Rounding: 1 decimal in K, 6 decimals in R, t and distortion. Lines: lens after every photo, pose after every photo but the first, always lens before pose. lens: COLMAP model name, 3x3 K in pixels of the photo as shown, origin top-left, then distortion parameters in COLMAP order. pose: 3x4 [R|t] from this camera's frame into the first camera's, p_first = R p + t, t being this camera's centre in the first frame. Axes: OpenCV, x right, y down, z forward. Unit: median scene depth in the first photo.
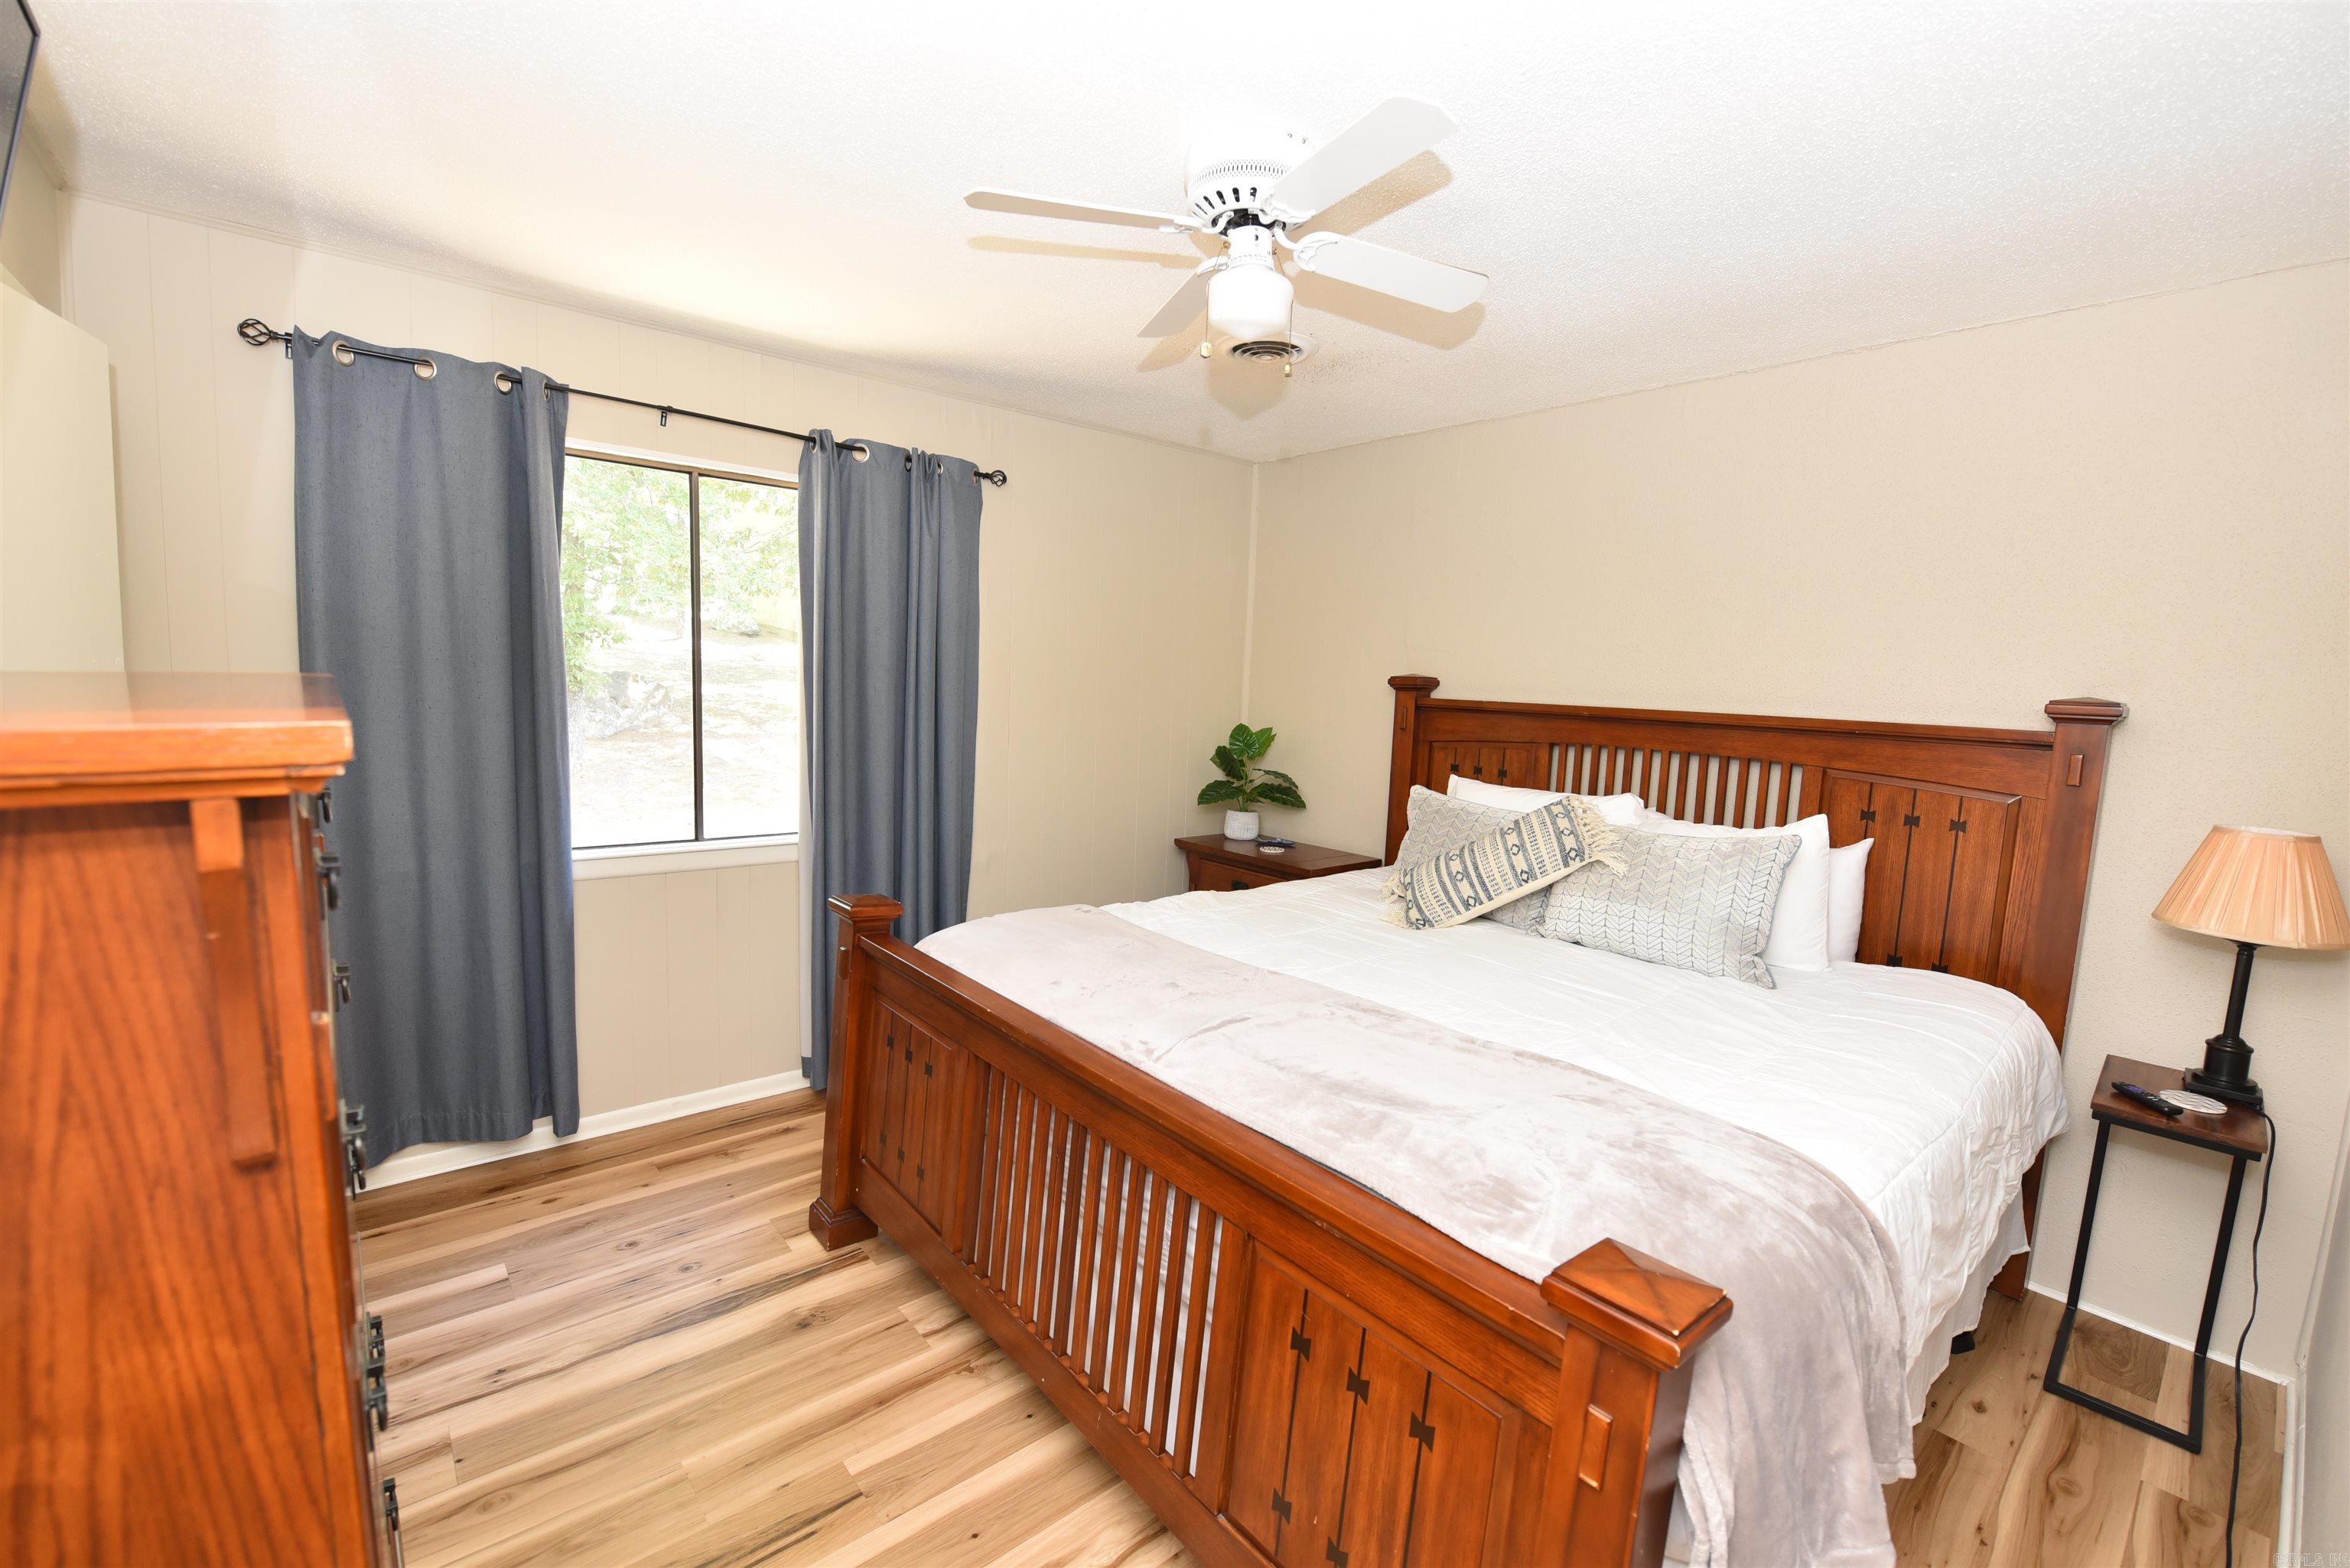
lens RADIAL K [[983.7, 0, 1183.3], [0, 983.7, 784.7], [0, 0, 1]] dist [-0.012250, -0.003468]
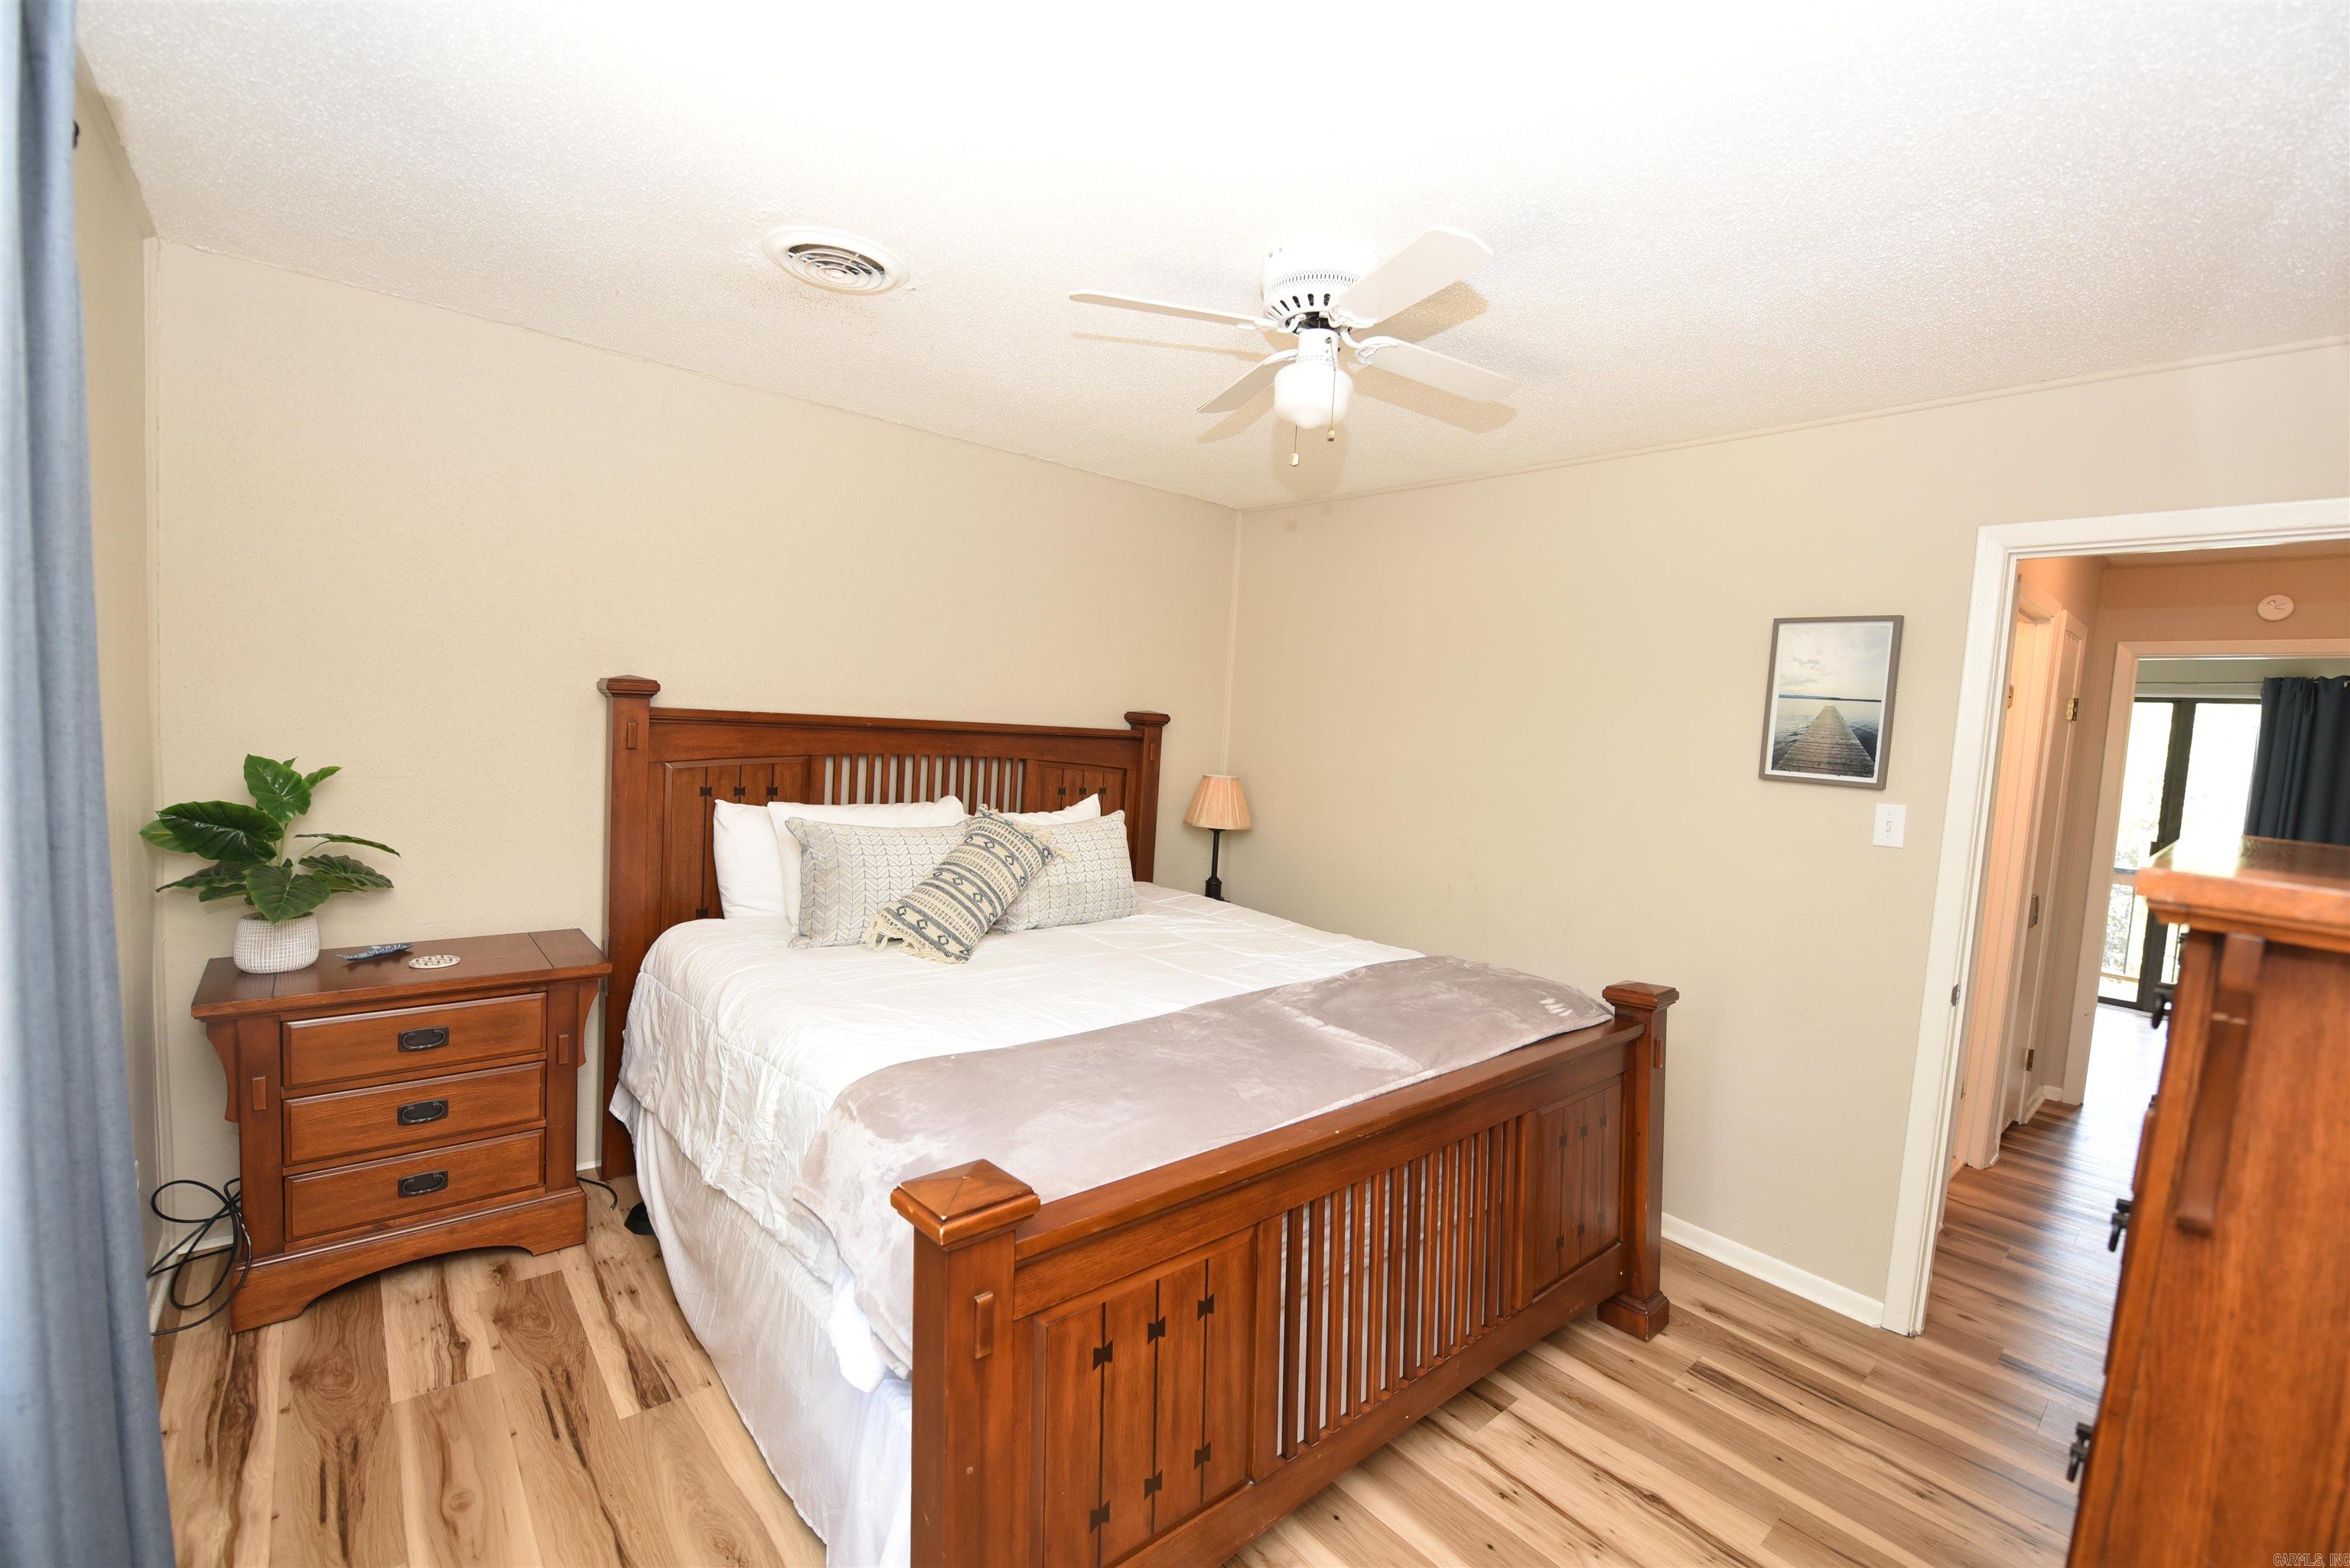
lens RADIAL K [[983.7, 0, 1183.3], [0, 983.7, 784.7], [0, 0, 1]] dist [-0.012250, -0.003468]
pose [[0.000675, -0.106725, 0.994288, -0.711084], [0.050156, 0.993041, 0.106557, -0.118895], [-0.998741, 0.049798, 0.006023, 0.774309]]
